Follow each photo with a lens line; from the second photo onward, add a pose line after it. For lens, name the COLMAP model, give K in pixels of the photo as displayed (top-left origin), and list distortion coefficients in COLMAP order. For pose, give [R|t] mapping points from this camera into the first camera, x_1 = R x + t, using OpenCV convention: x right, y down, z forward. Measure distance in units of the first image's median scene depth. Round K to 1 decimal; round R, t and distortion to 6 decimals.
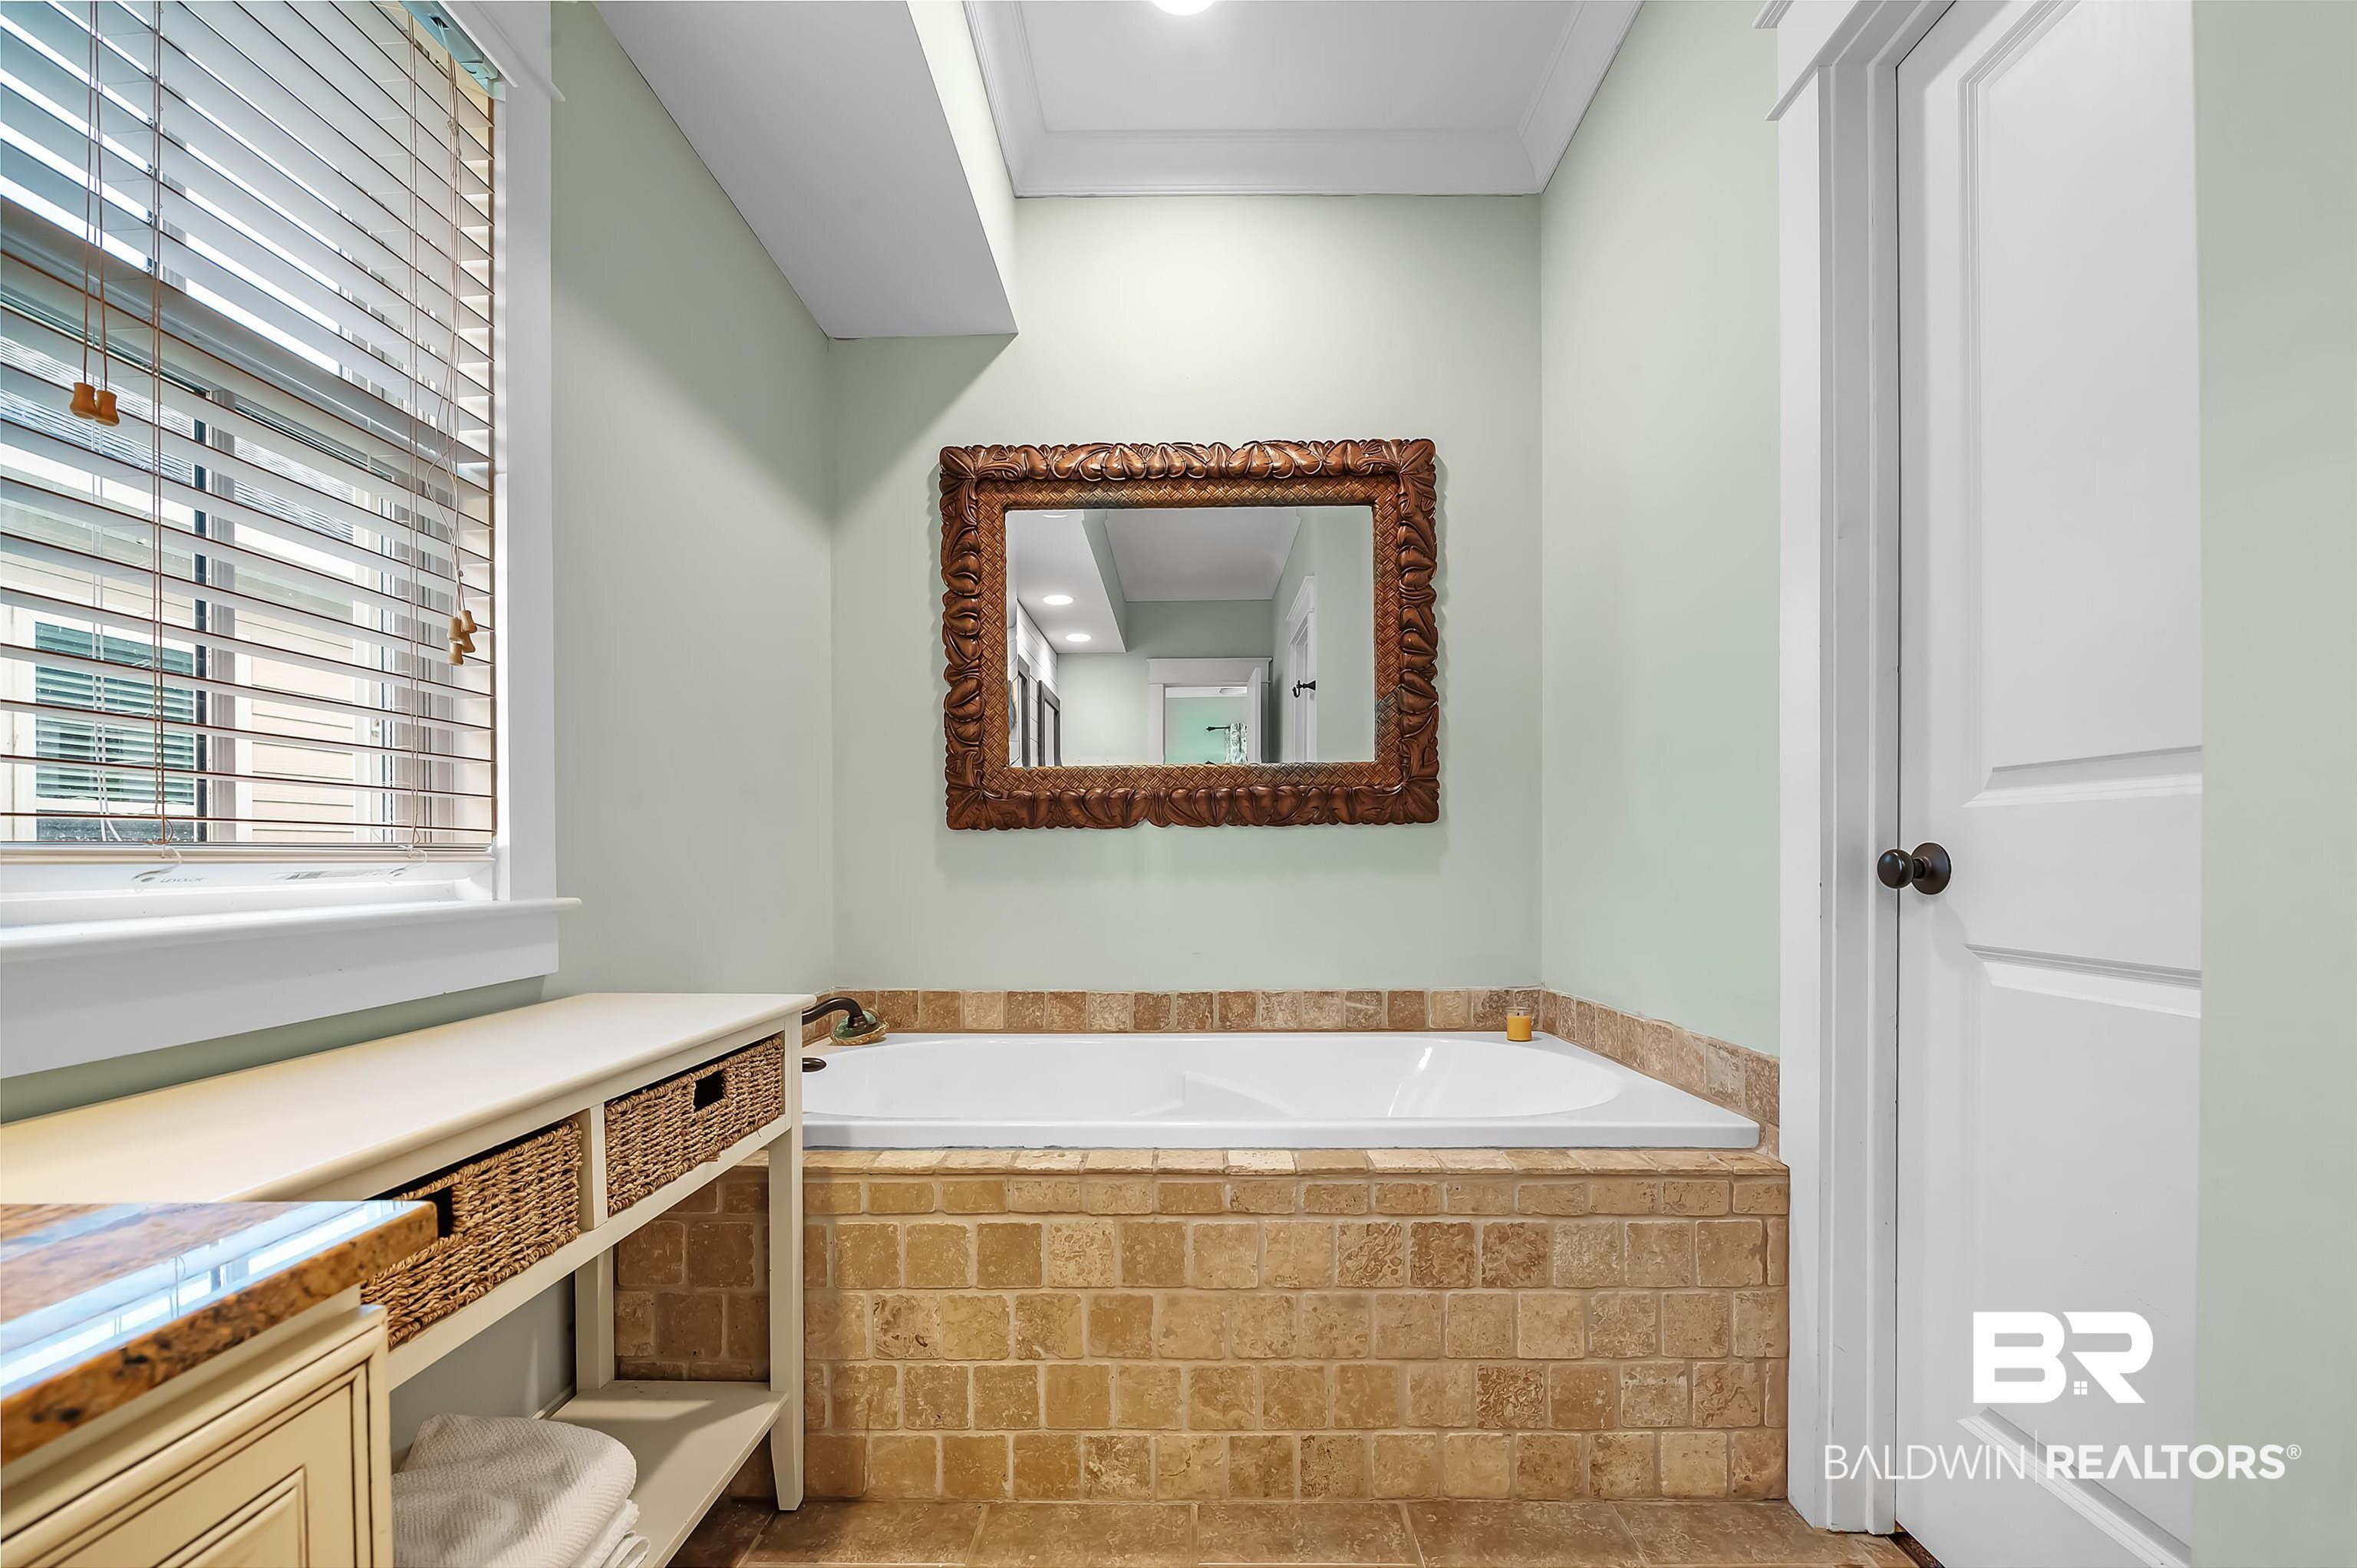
lens RADIAL K [[971.4, 0, 1195.0], [0, 971.4, 850.7], [0, 0, 1]] dist [-0.006540, -0.000686]
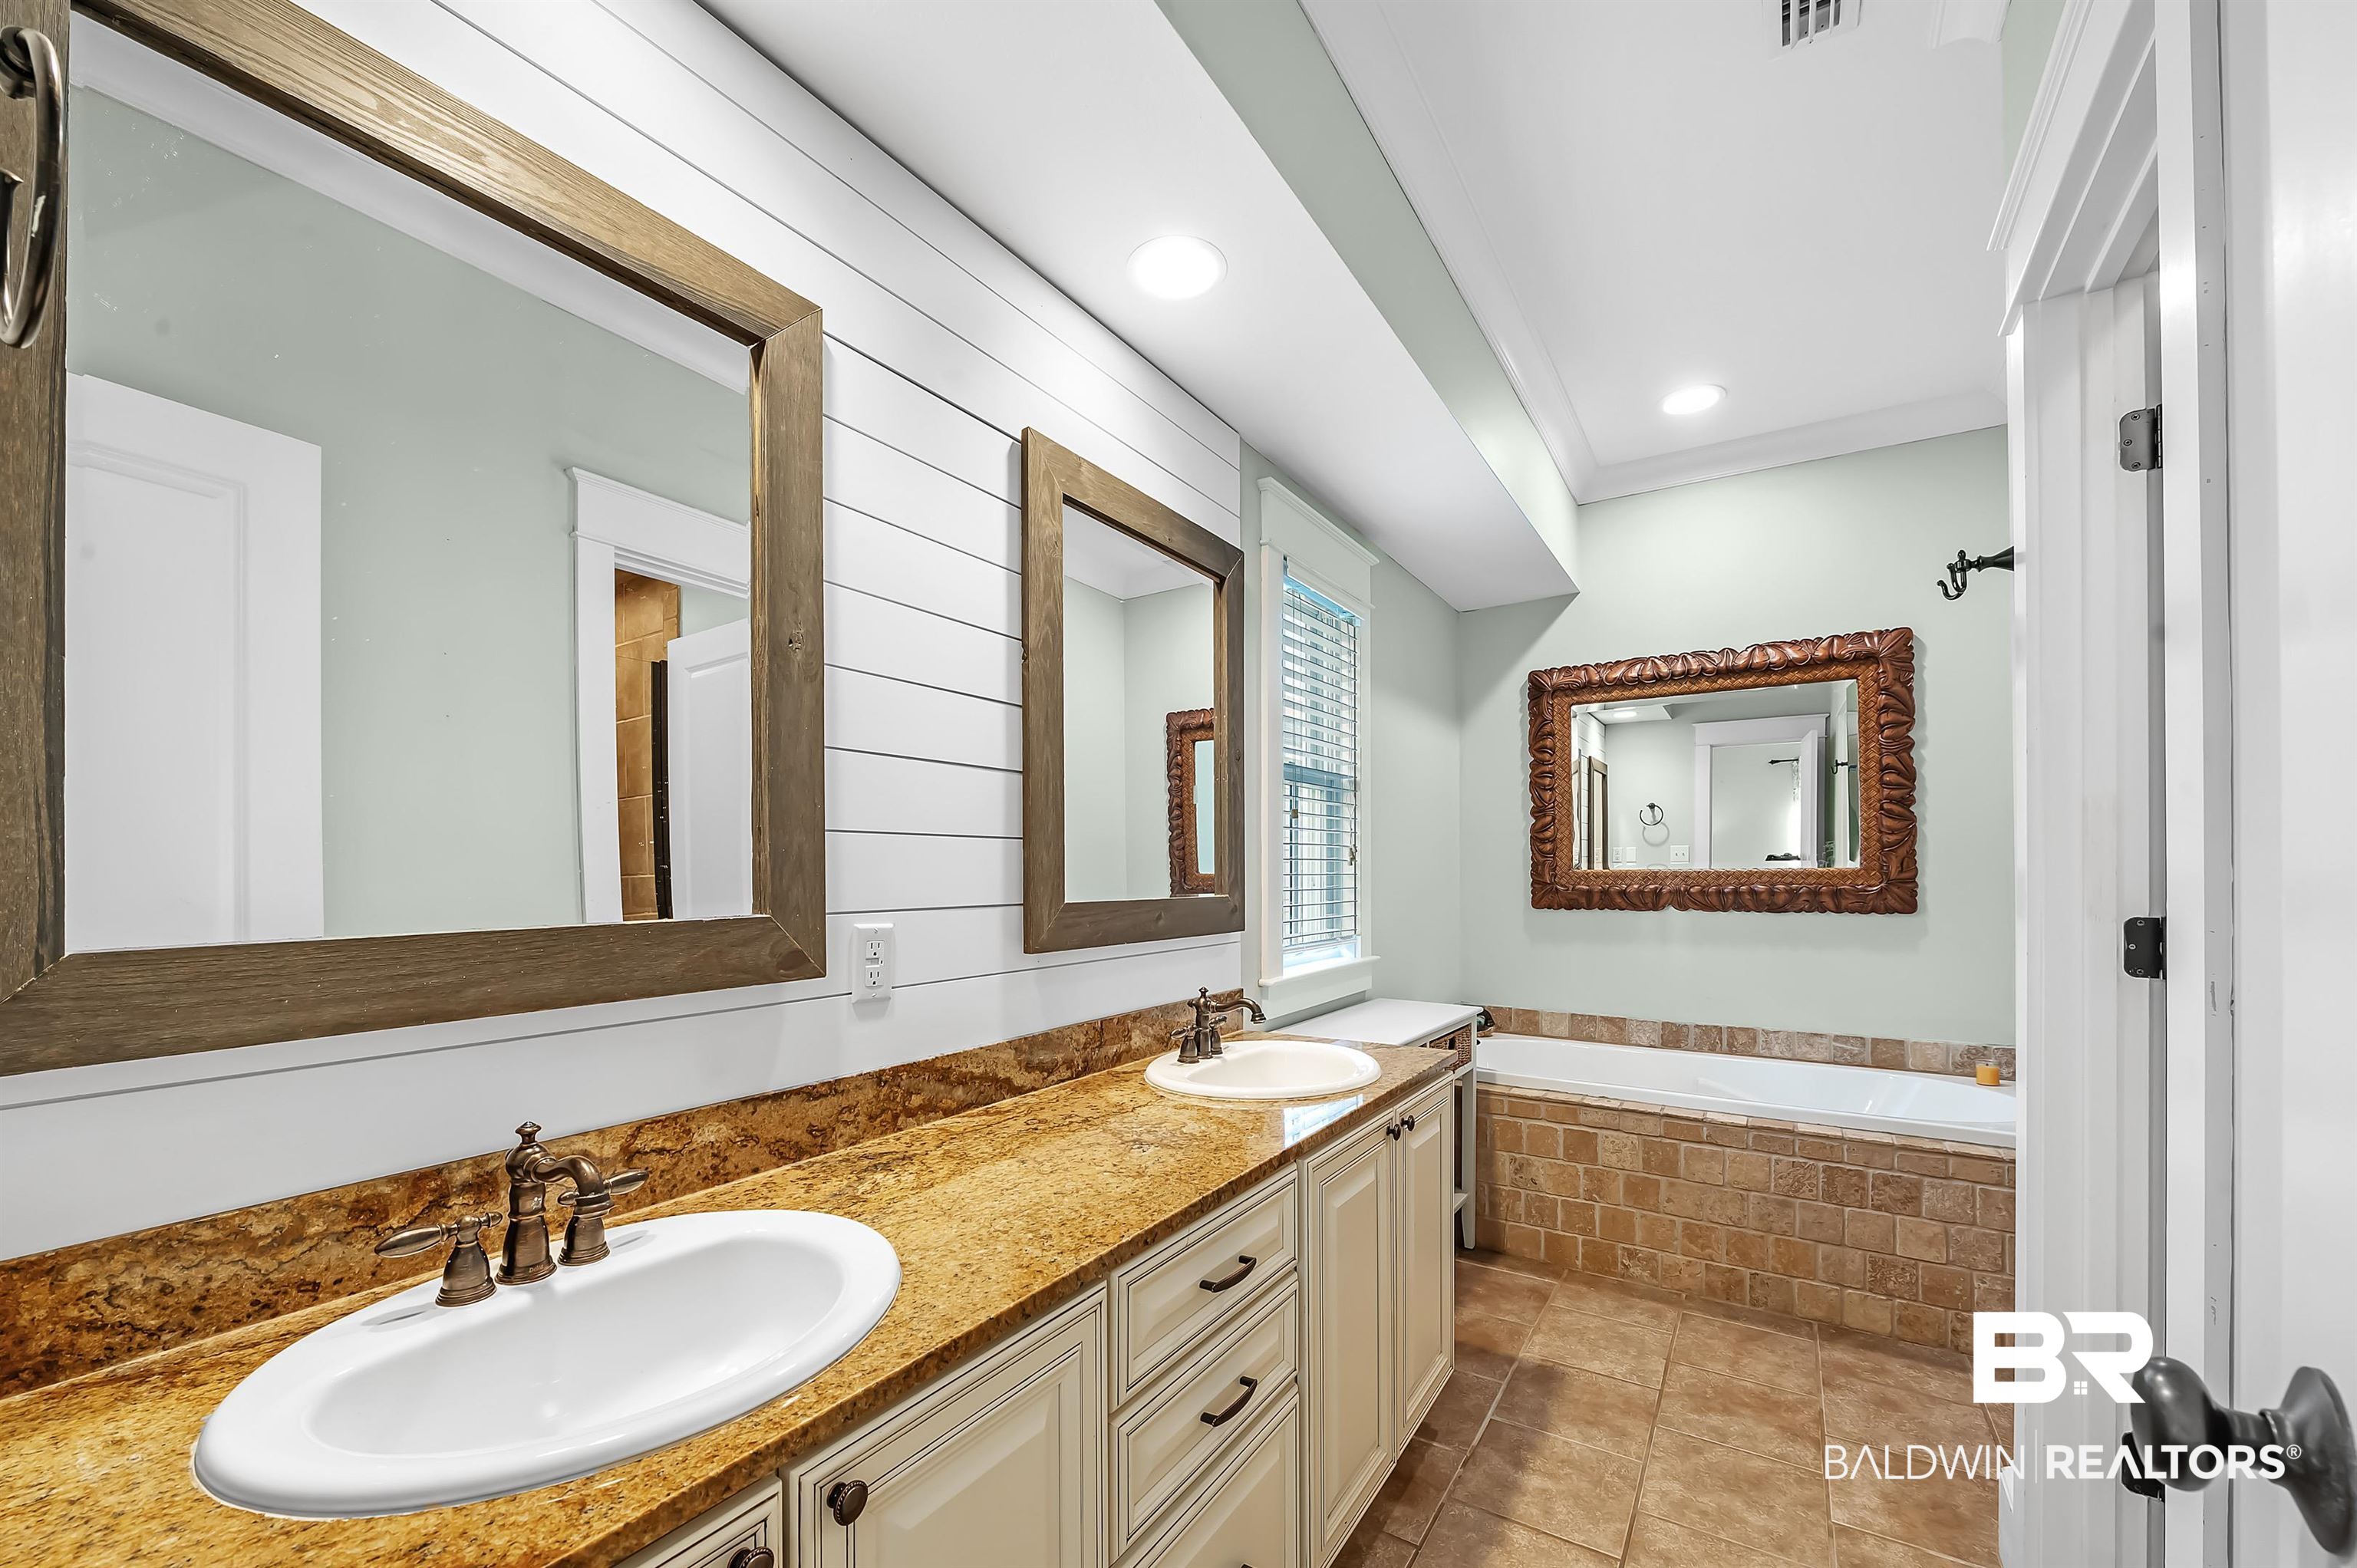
lens RADIAL K [[971.4, 0, 1172.1], [0, 971.4, 856.4], [0, 0, 1]] dist [-0.006540, -0.000686]
pose [[0.847950, 0.002458, -0.530070, 0.091118], [-0.005500, 0.999976, -0.004161, -0.099501], [0.530047, 0.006444, 0.847944, -0.680164]]
